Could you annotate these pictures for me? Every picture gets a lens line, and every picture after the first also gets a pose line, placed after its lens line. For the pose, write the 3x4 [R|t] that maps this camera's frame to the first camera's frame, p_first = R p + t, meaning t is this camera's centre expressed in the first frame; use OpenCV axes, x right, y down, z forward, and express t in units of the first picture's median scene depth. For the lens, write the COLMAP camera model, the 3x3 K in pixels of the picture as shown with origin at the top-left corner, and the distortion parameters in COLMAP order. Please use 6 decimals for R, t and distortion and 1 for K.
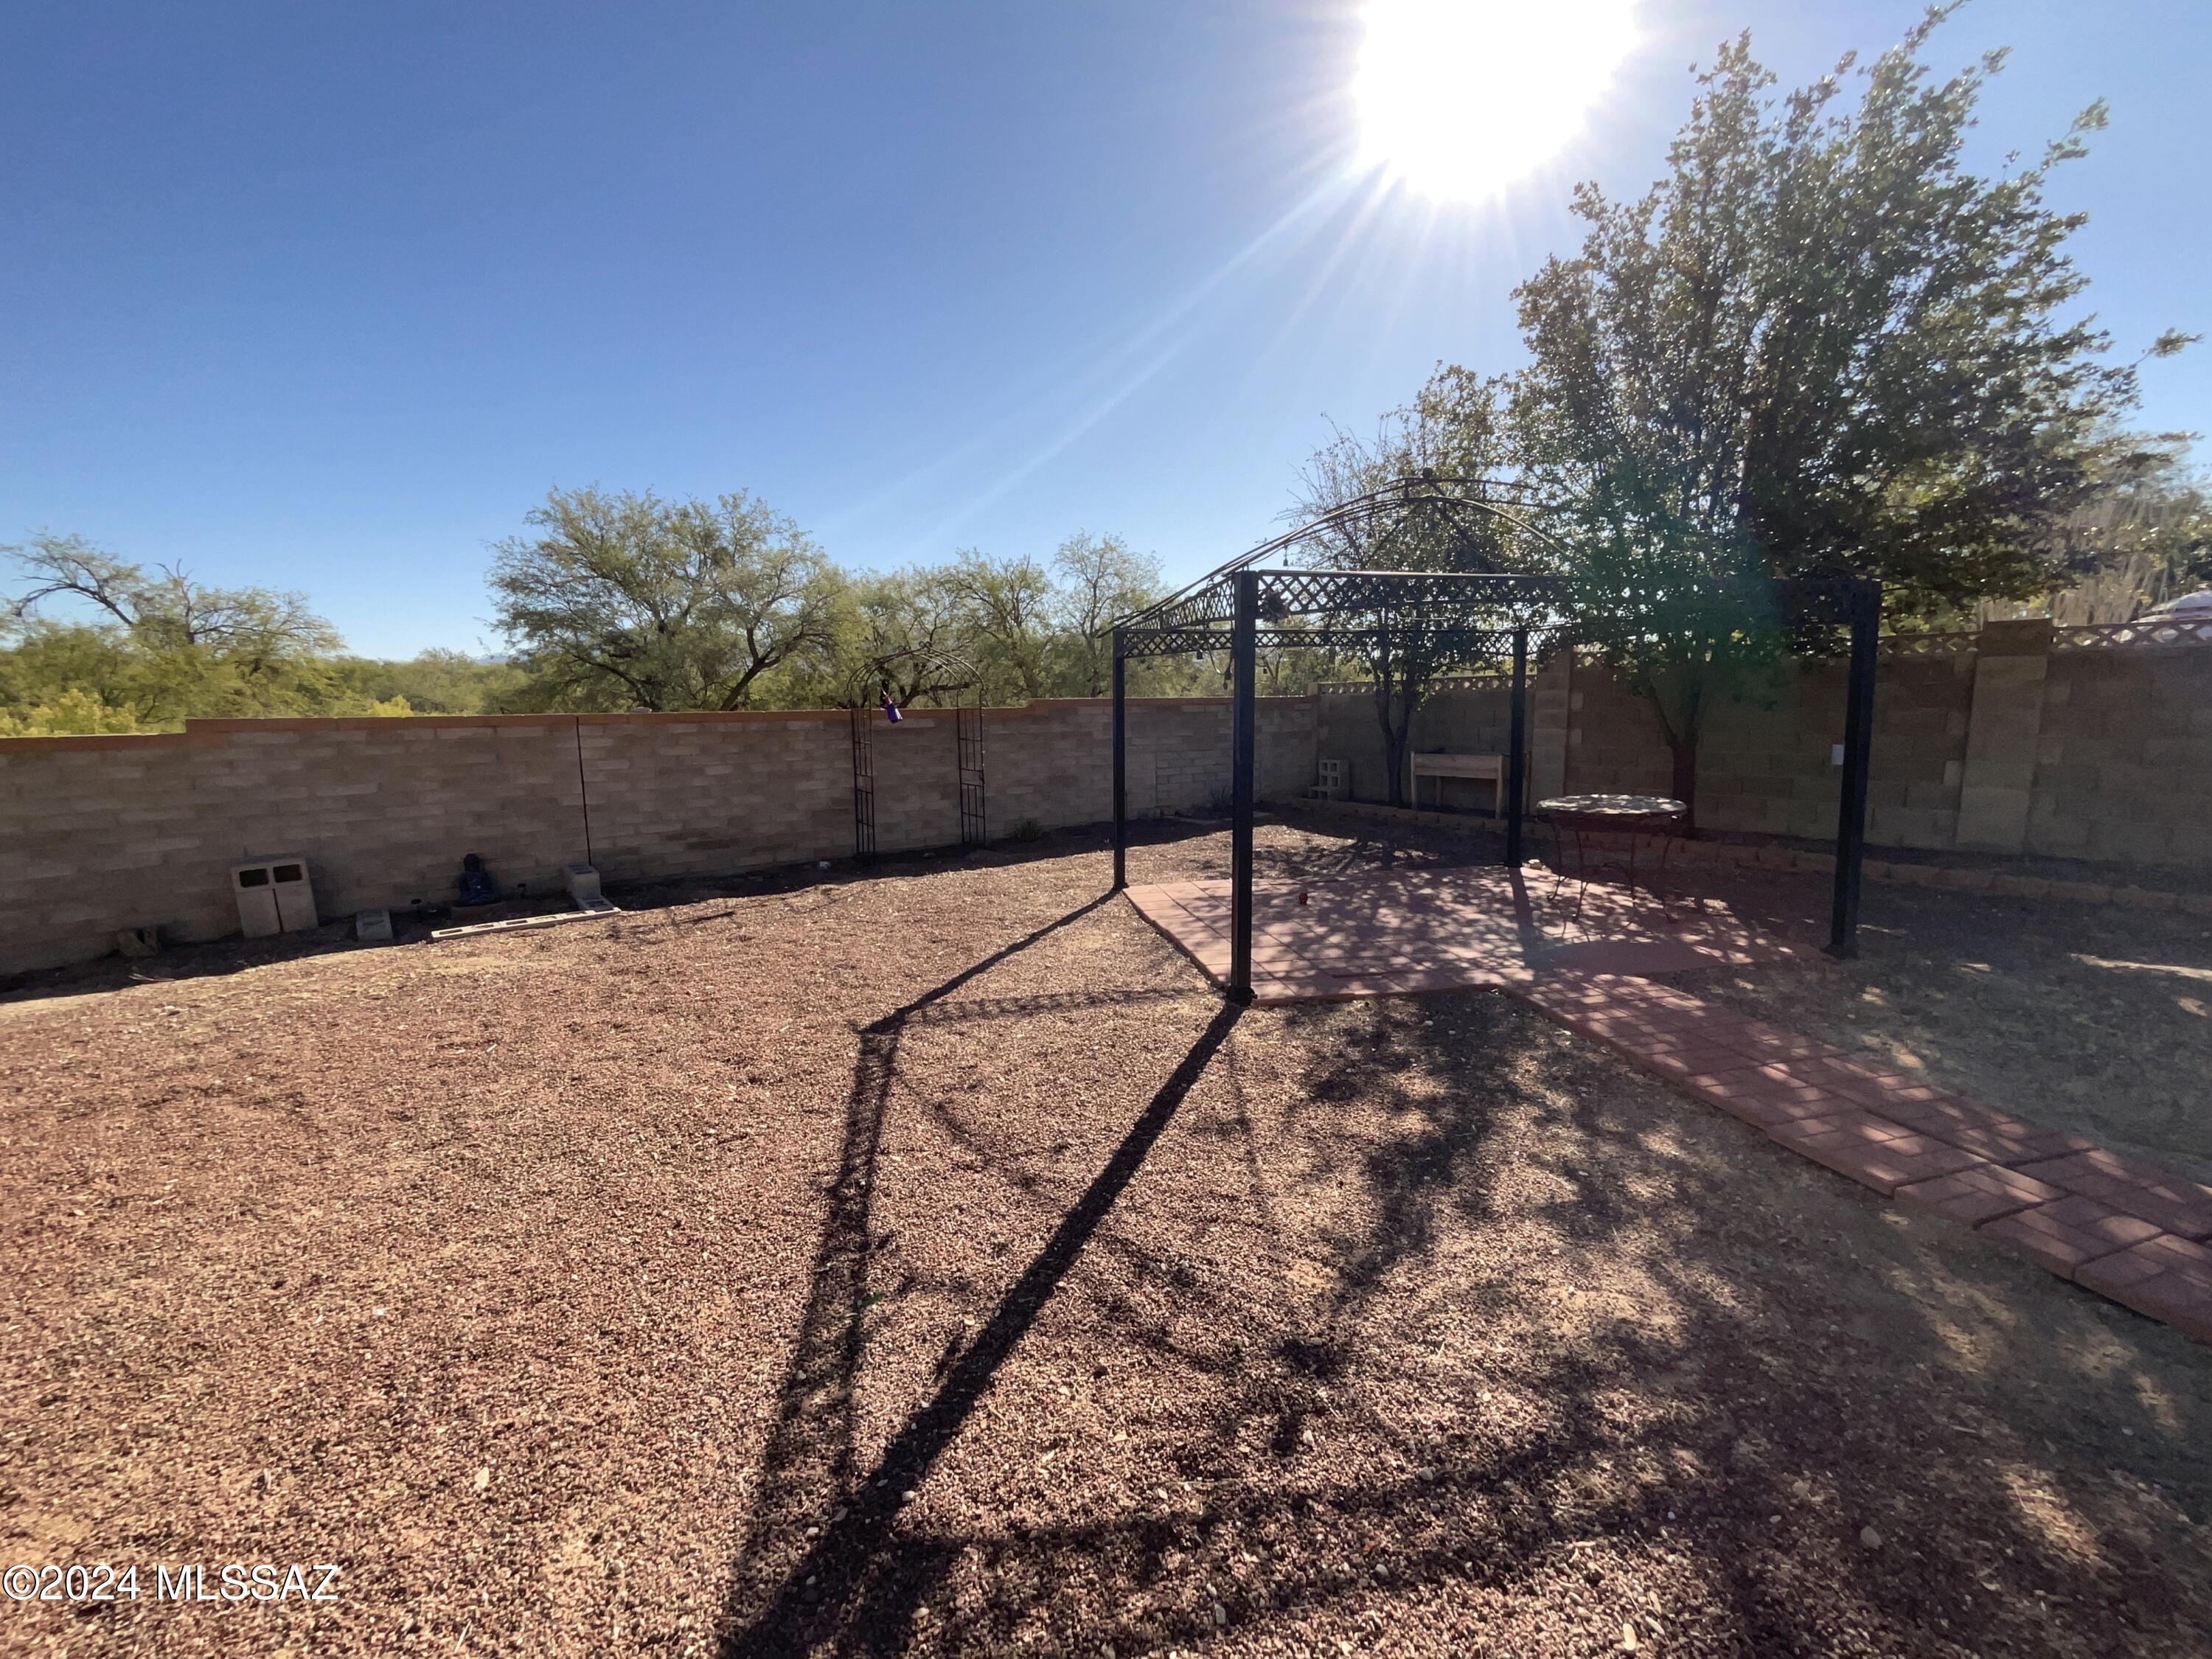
lens RADIAL K [[895.8, 0, 1107.9], [0, 895.8, 832.2], [0, 0, 1]] dist [-0.000556, 0.000237]
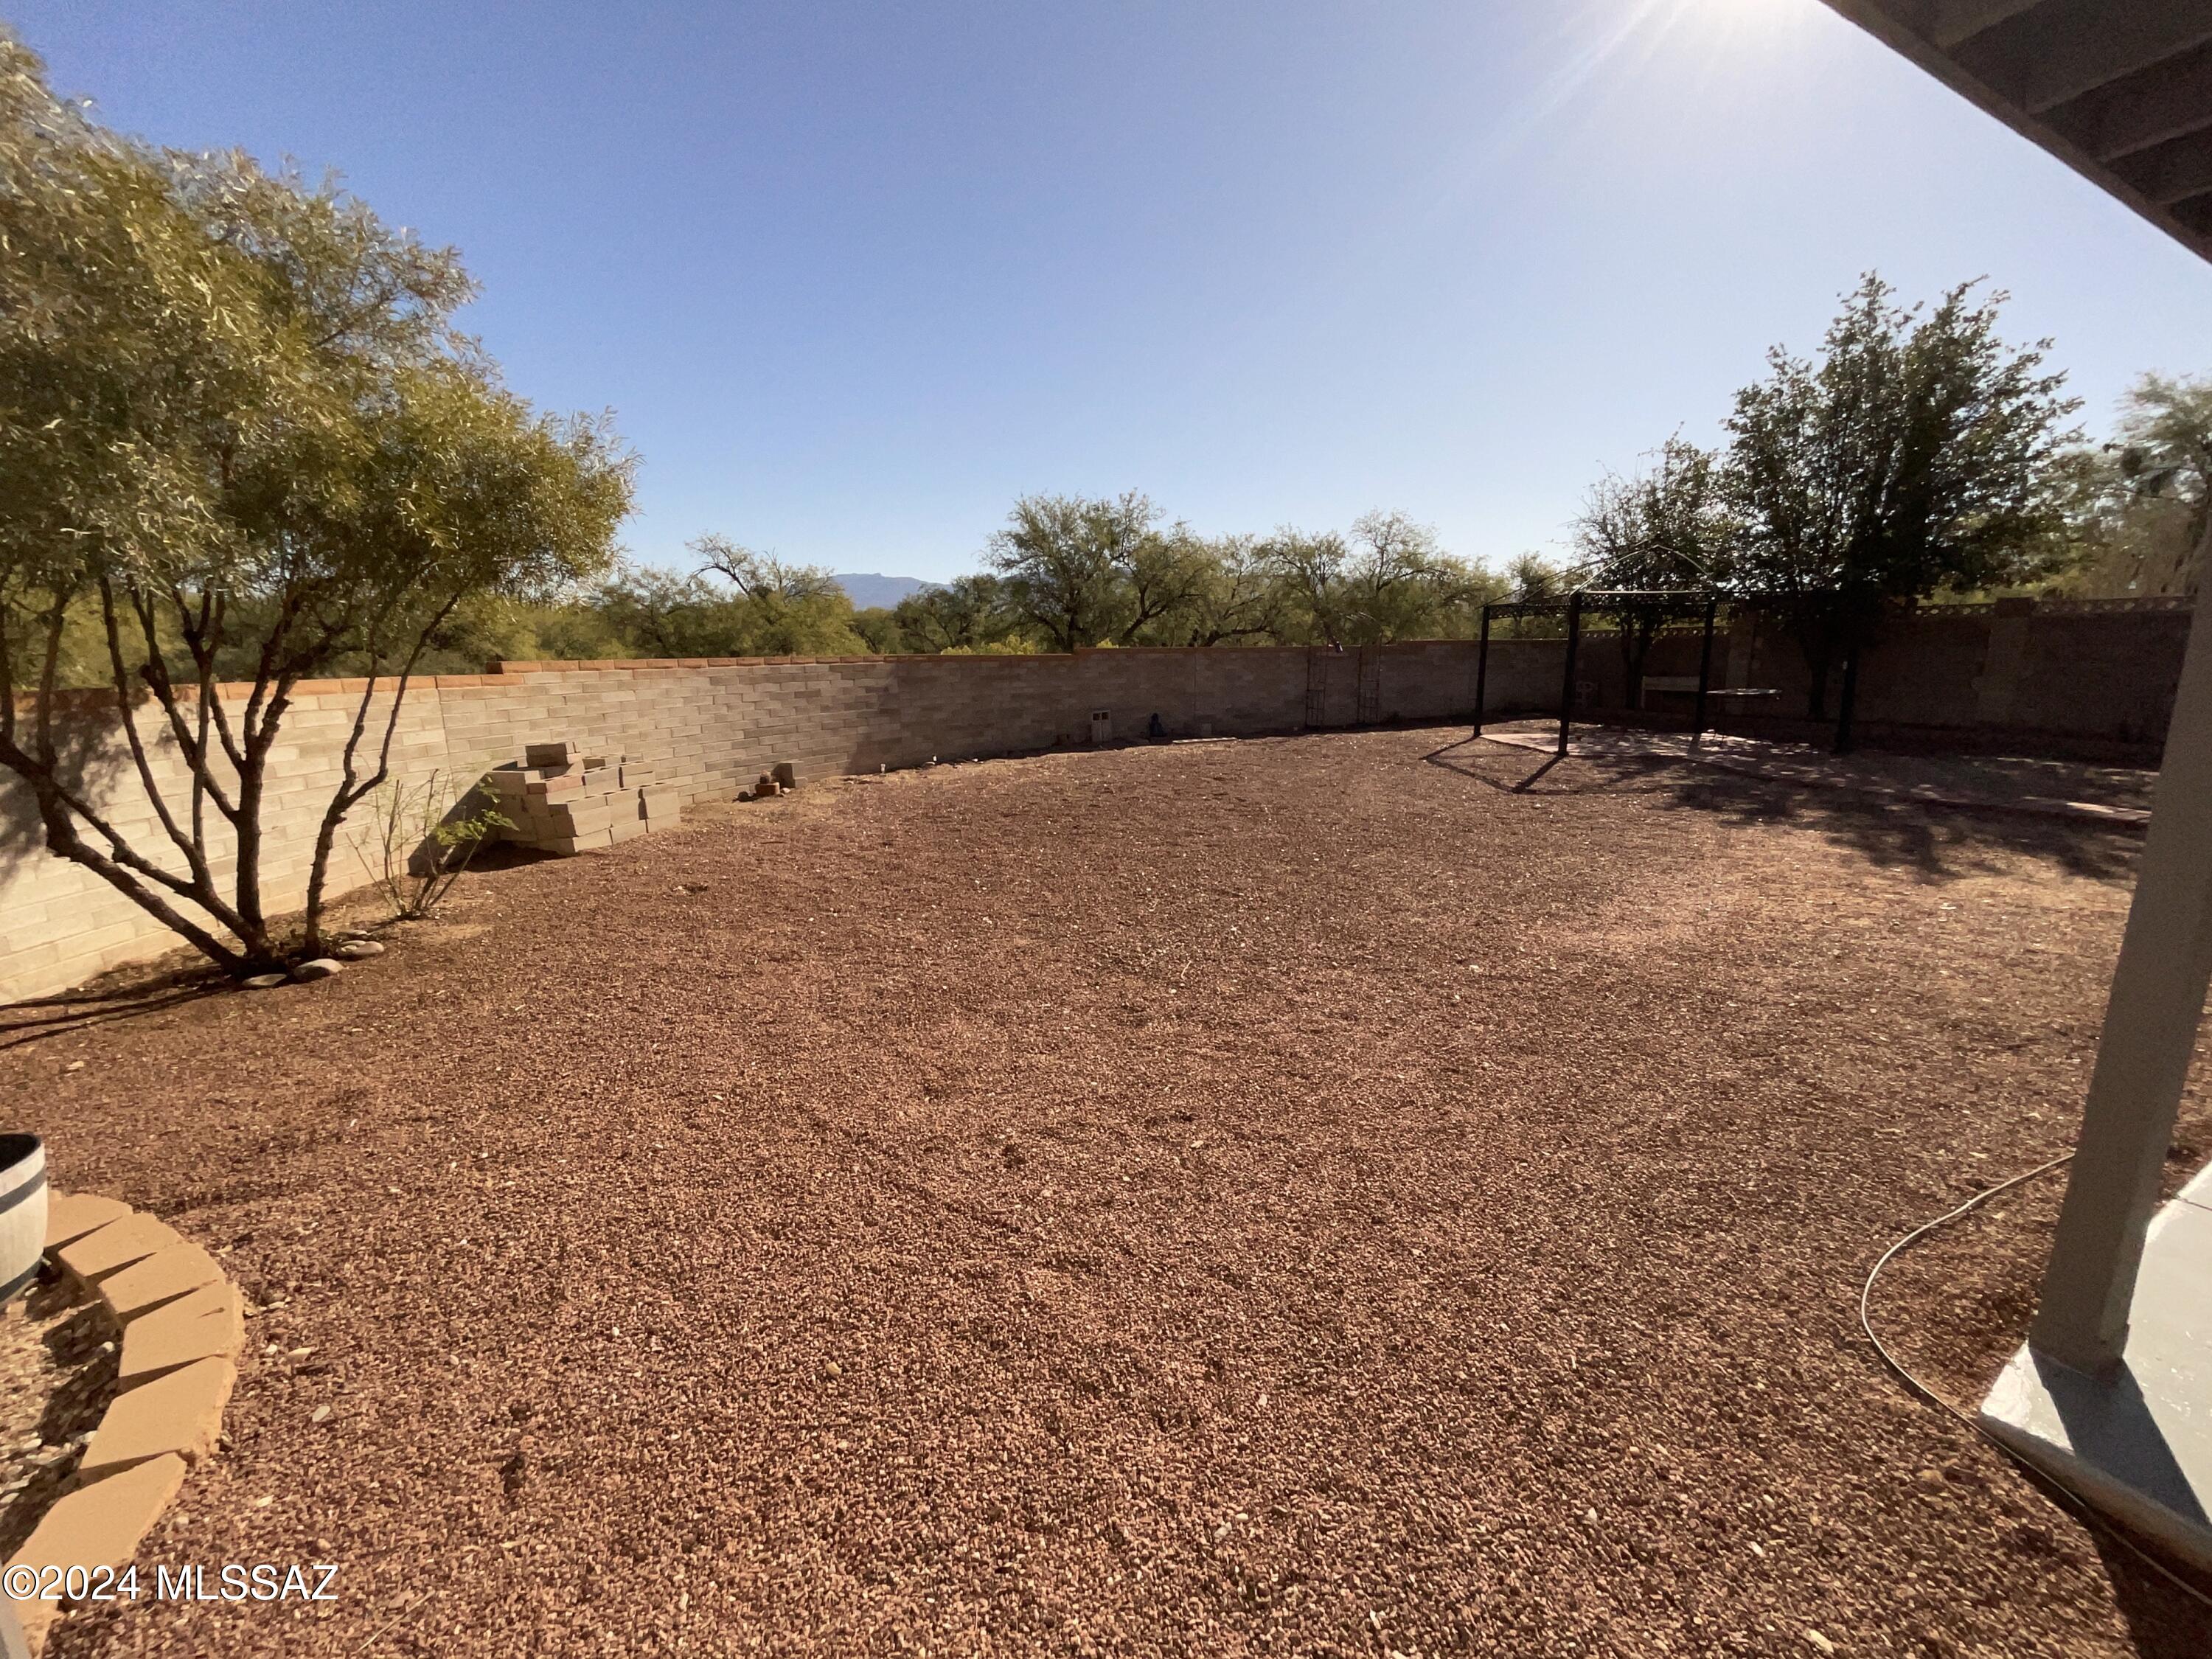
lens RADIAL K [[895.8, 0, 1107.9], [0, 895.8, 832.2], [0, 0, 1]] dist [-0.000556, 0.000237]
pose [[0.977180, 0.046231, -0.207322, -0.311581], [-0.032956, 0.997206, 0.067036, 0.143874], [0.209842, -0.058674, 0.975973, -0.967229]]
